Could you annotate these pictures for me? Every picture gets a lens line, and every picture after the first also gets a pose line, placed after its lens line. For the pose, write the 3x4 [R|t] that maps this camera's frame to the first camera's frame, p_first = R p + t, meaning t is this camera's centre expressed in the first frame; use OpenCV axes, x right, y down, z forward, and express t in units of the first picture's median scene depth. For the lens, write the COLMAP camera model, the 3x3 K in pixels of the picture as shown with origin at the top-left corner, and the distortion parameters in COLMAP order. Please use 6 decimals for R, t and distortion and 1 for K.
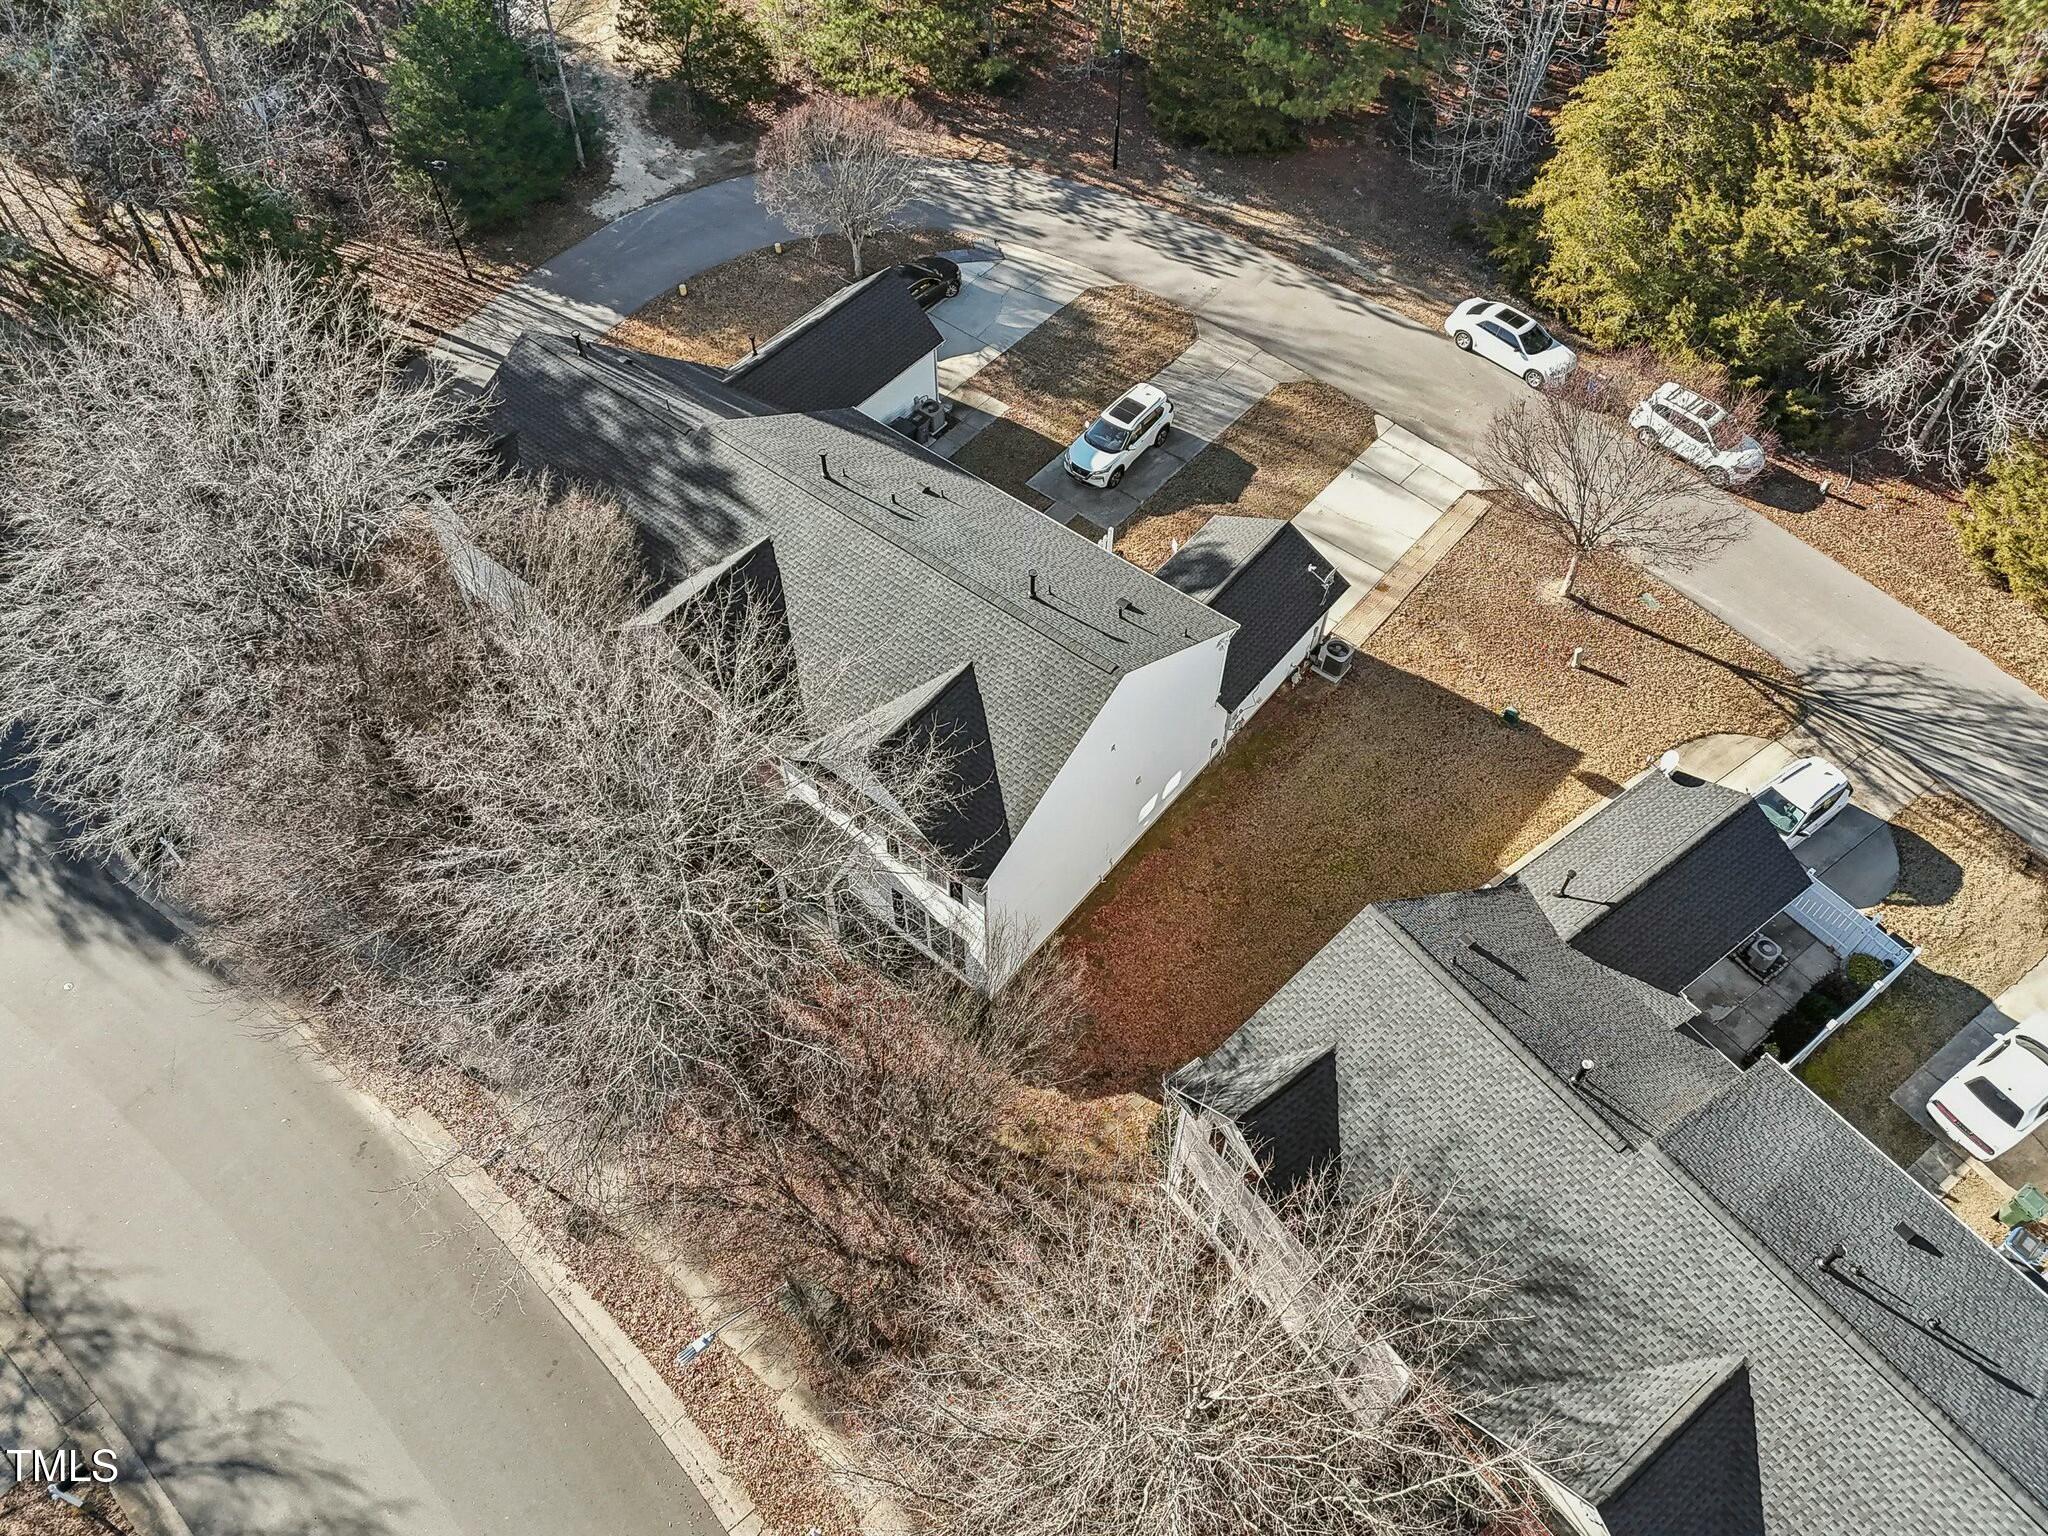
lens RADIAL K [[1528.4, 0, 1032.6], [0, 1528.4, 749.1], [0, 0, 1]] dist [0.066988, -0.061591]
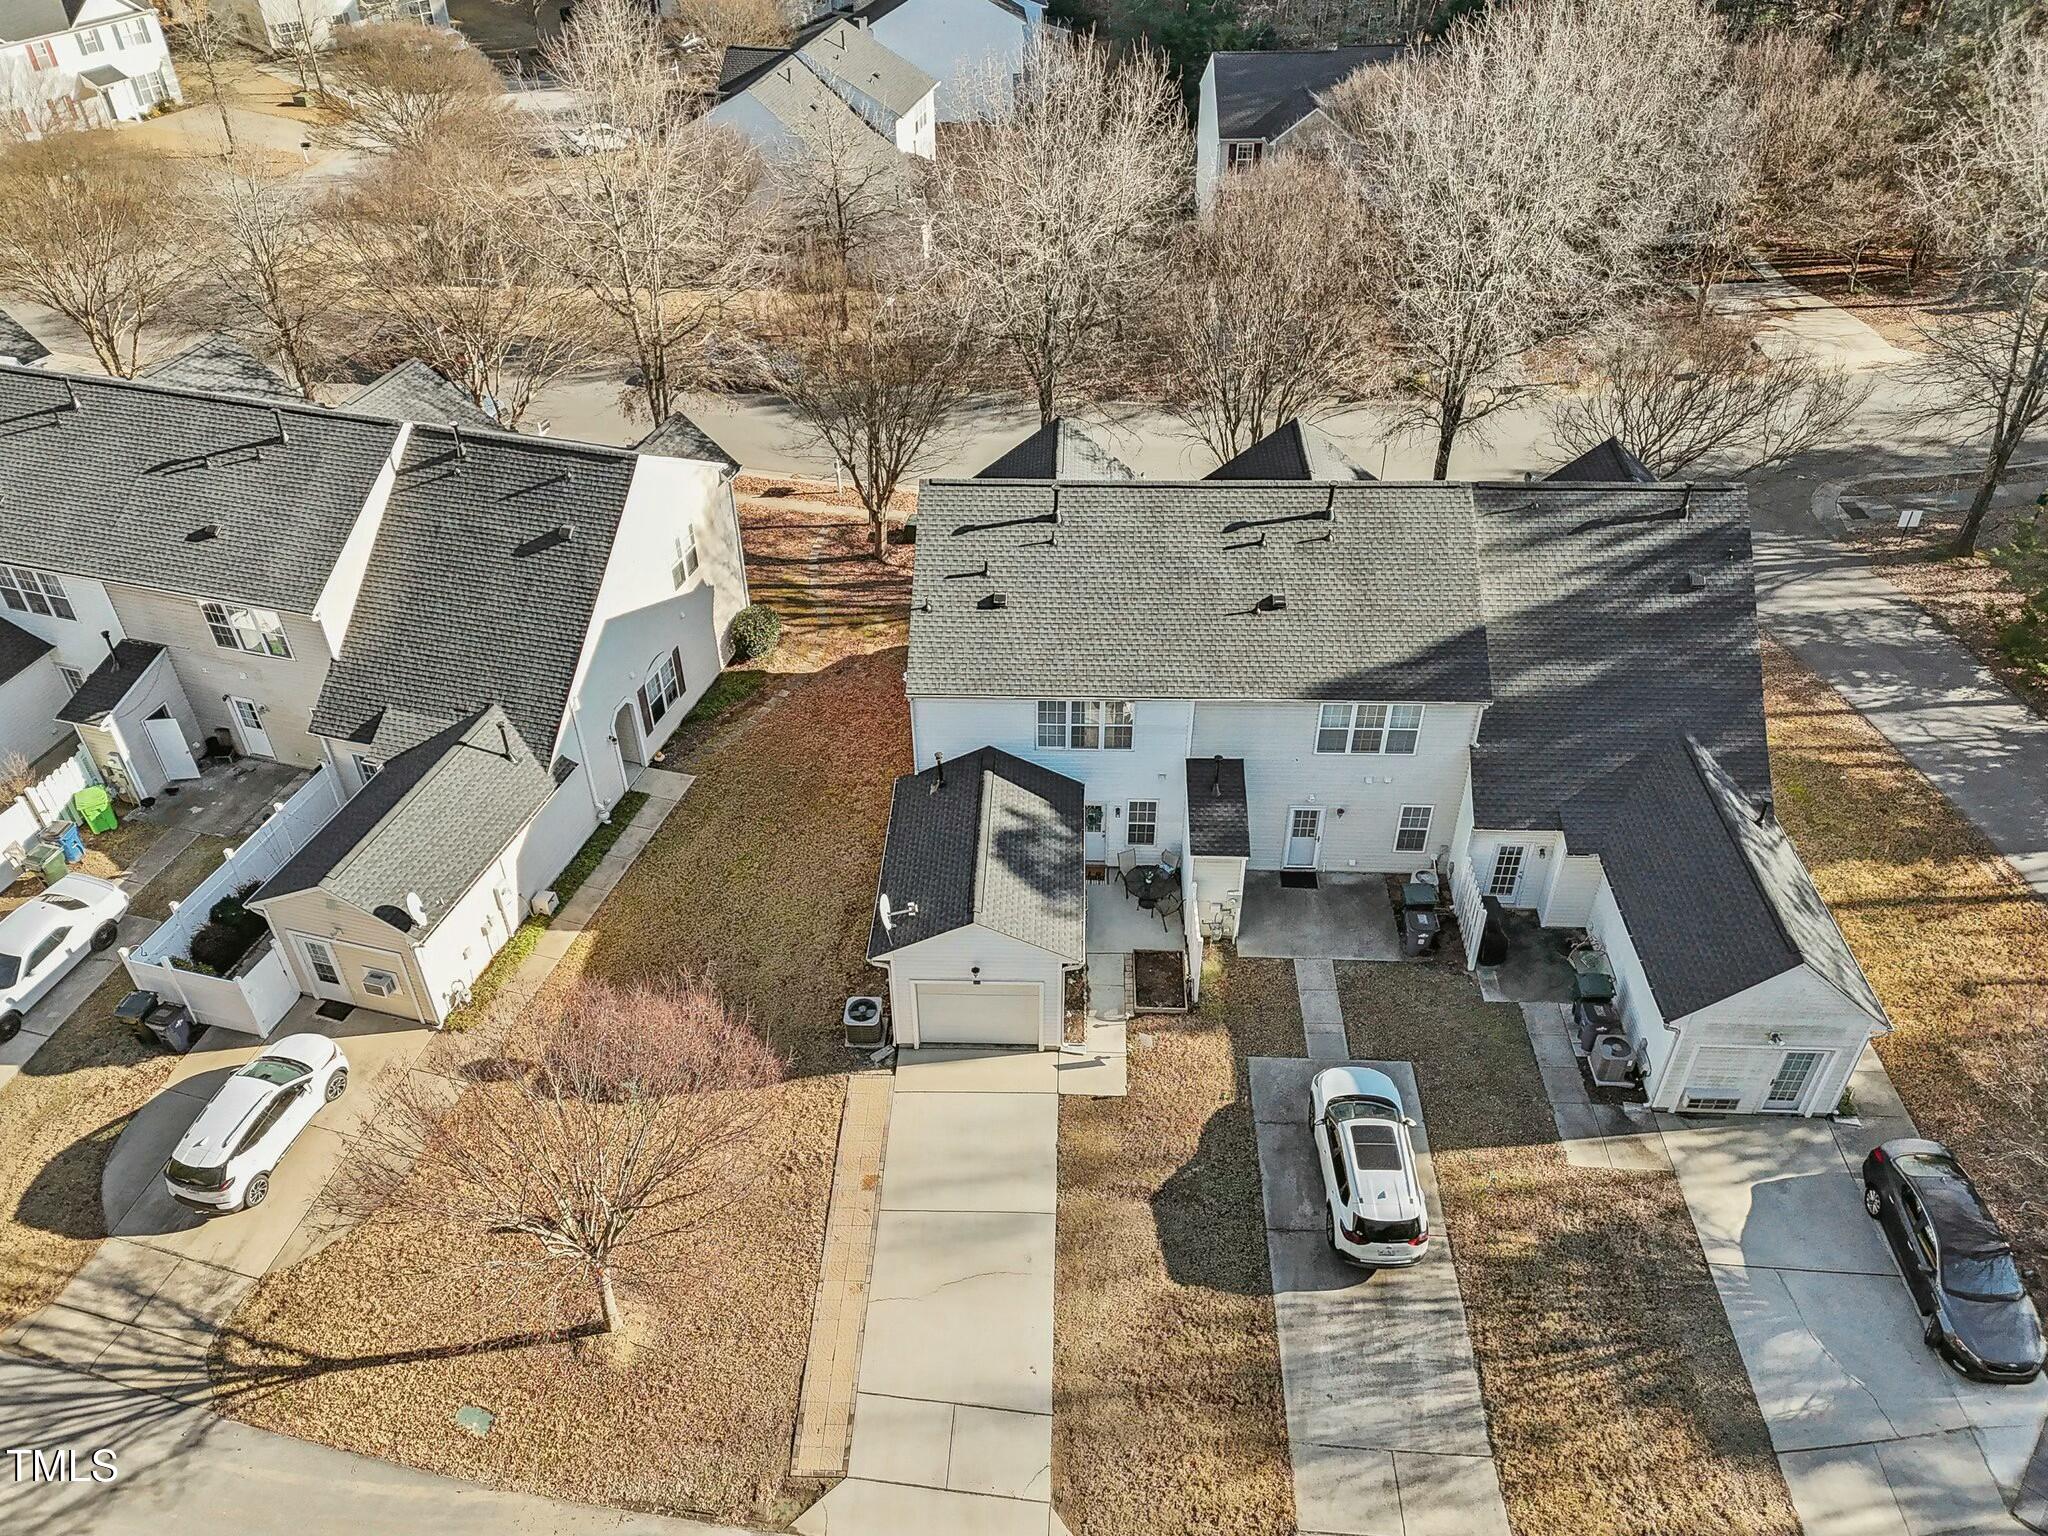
lens RADIAL K [[1528.4, 0, 1012.8], [0, 1528.4, 760.8], [0, 0, 1]] dist [0.066988, -0.061591]
pose [[-0.805637, 0.369566, -0.463002, 0.389915], [-0.462492, 0.096039, 0.881407, -0.684695], [0.370204, 0.924228, 0.093549, 0.739281]]
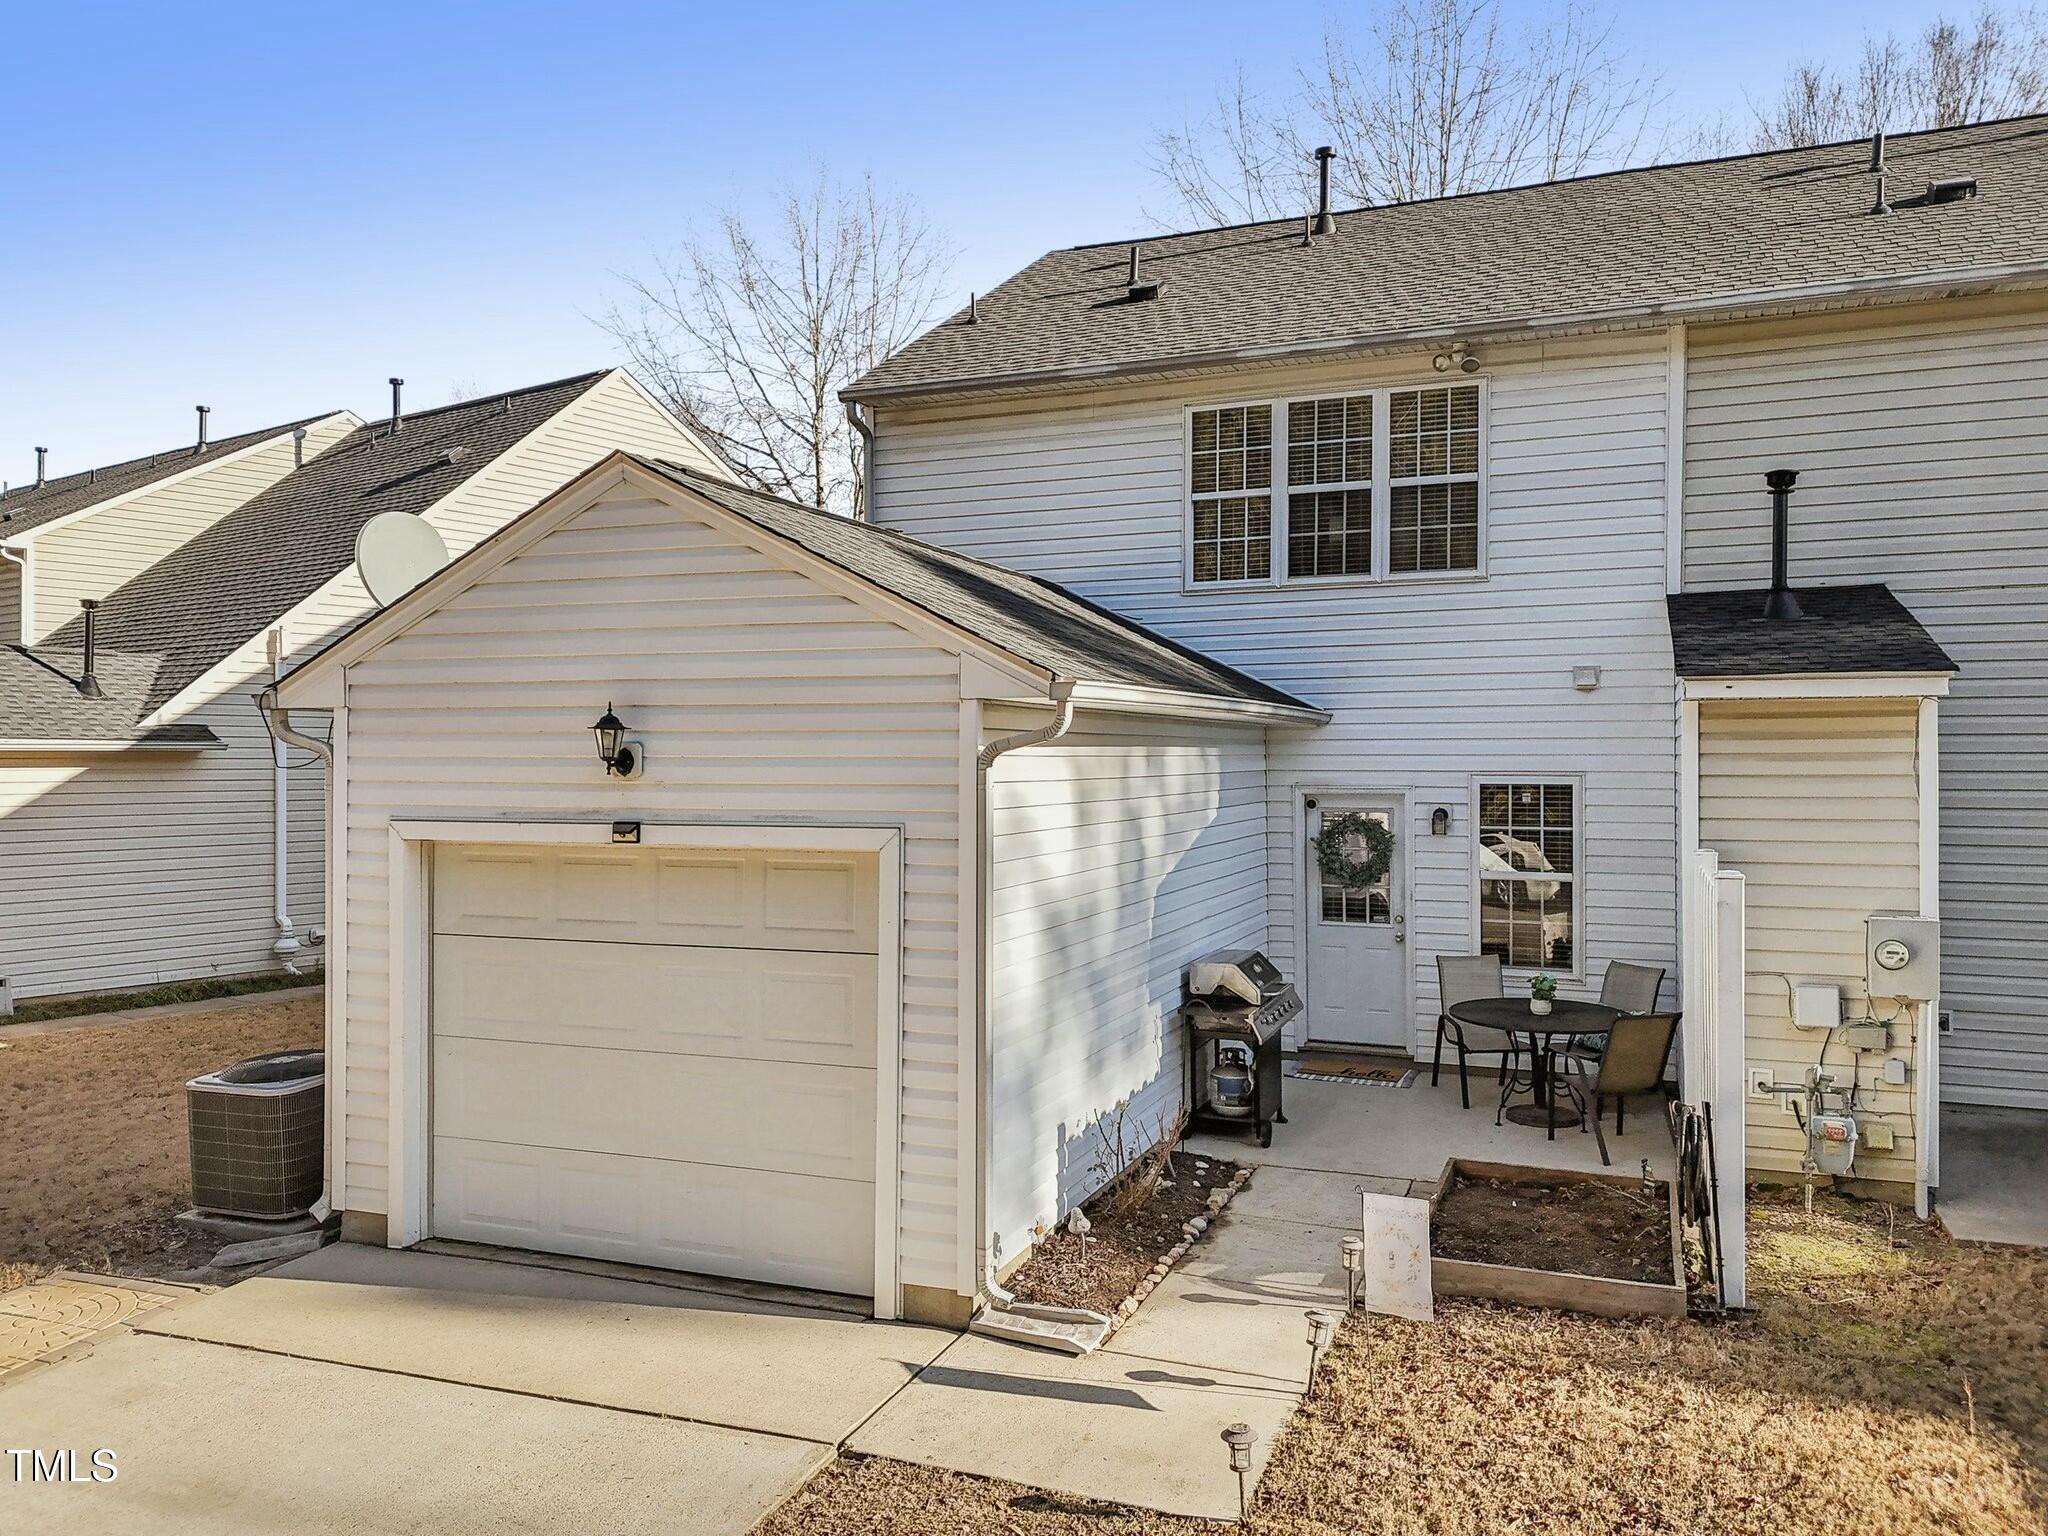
lens RADIAL K [[1528.4, 0, 1010.9], [0, 1528.4, 759.5], [0, 0, 1]] dist [0.066988, -0.061591]
pose [[-0.958406, -0.003458, -0.285389, 0.145971], [-0.227659, 0.612328, 0.757117, -0.224749], [0.172133, 0.790597, -0.587645, 0.965201]]
